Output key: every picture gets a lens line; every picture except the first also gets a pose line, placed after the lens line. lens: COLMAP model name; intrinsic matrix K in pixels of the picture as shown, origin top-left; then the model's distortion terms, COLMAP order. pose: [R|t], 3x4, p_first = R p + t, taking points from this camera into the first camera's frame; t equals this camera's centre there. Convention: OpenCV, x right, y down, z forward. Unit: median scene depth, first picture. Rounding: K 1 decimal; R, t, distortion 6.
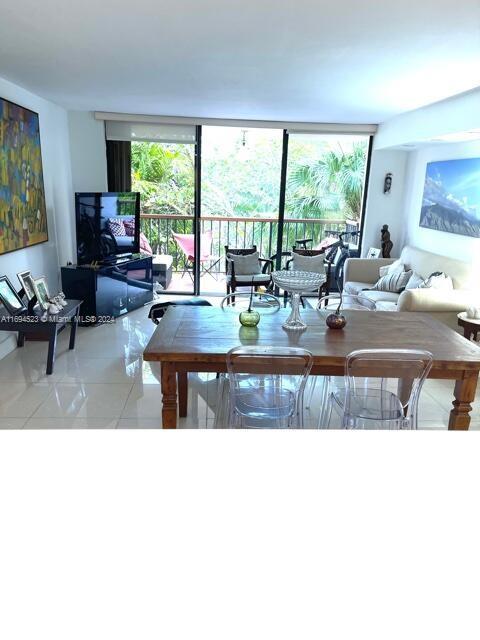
lens RADIAL K [[485.7, 0, 237.7], [0, 485.7, 321.5], [0, 0, 1]] dist [0.046943, -0.006762]
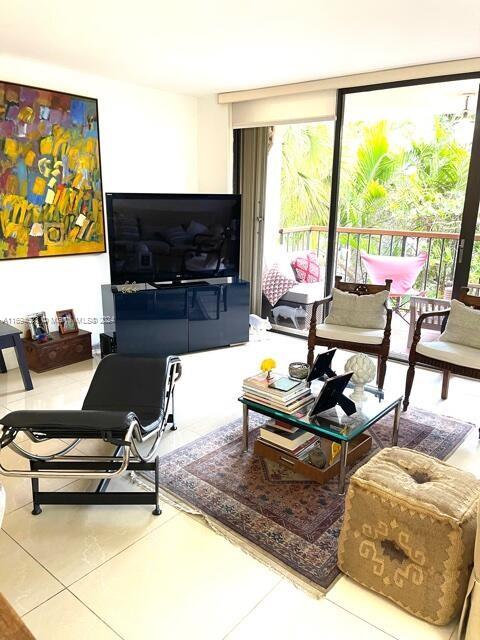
lens RADIAL K [[477.8, 0, 241.6], [0, 477.8, 323.7], [0, 0, 1]] dist [0.078883, -0.102051]
pose [[0.741073, 0.150095, -0.654433, 0.311113], [-0.168383, 0.985091, 0.035257, -0.103093], [0.649968, 0.084067, 0.755298, 0.493487]]
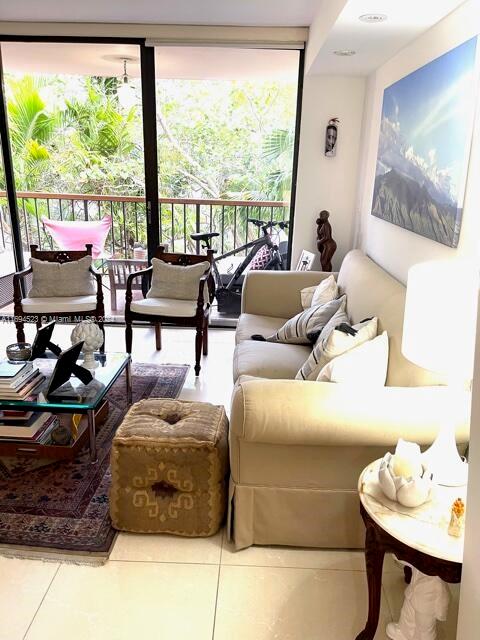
lens RADIAL K [[481.1, 0, 242.9], [0, 481.1, 321.9], [0, 0, 1]] dist [0.080932, -0.107181]
pose [[0.996885, 0.022891, -0.075474, 0.282916], [-0.020063, 0.999075, 0.038023, -0.097895], [0.076275, -0.036390, 0.996423, 0.473384]]
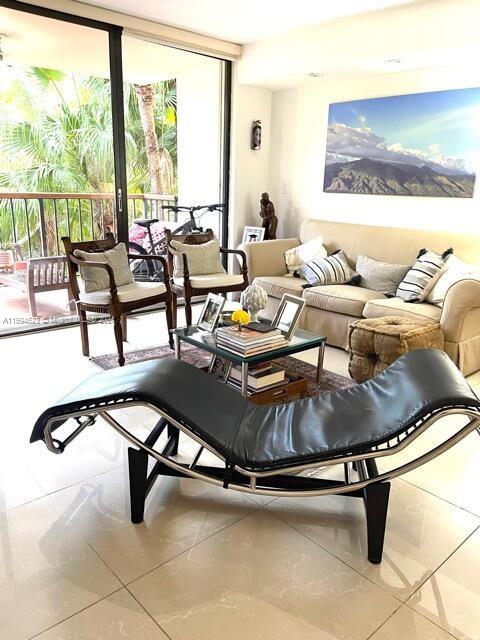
lens RADIAL K [[489.3, 0, 240.0], [0, 489.3, 320.0], [0, 0, 1]] dist [0.093998, -0.118059]
pose [[0.772259, -0.178376, 0.609752, -0.229944], [0.165462, 0.983124, 0.078042, -0.084583], [-0.613382, 0.040622, 0.788741, 0.507214]]
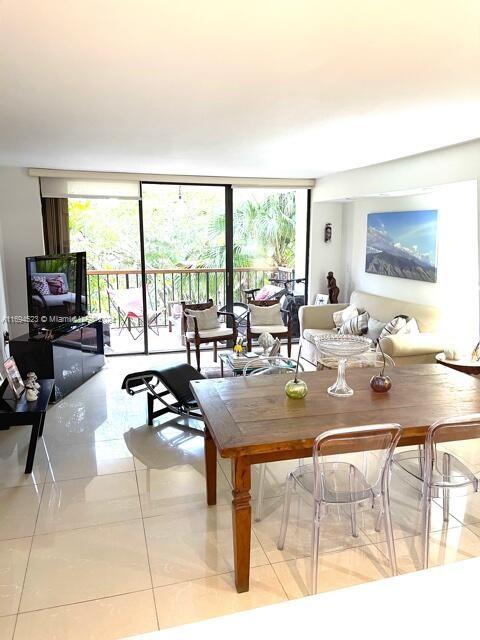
lens RADIAL K [[481.1, 0, 242.9], [0, 481.1, 321.9], [0, 0, 1]] dist [0.080932, -0.107181]
pose [[0.972194, -0.074980, 0.221849, -0.130876], [0.093201, 0.992980, -0.072825, -0.037601], [-0.214831, 0.091477, 0.972358, 0.051696]]
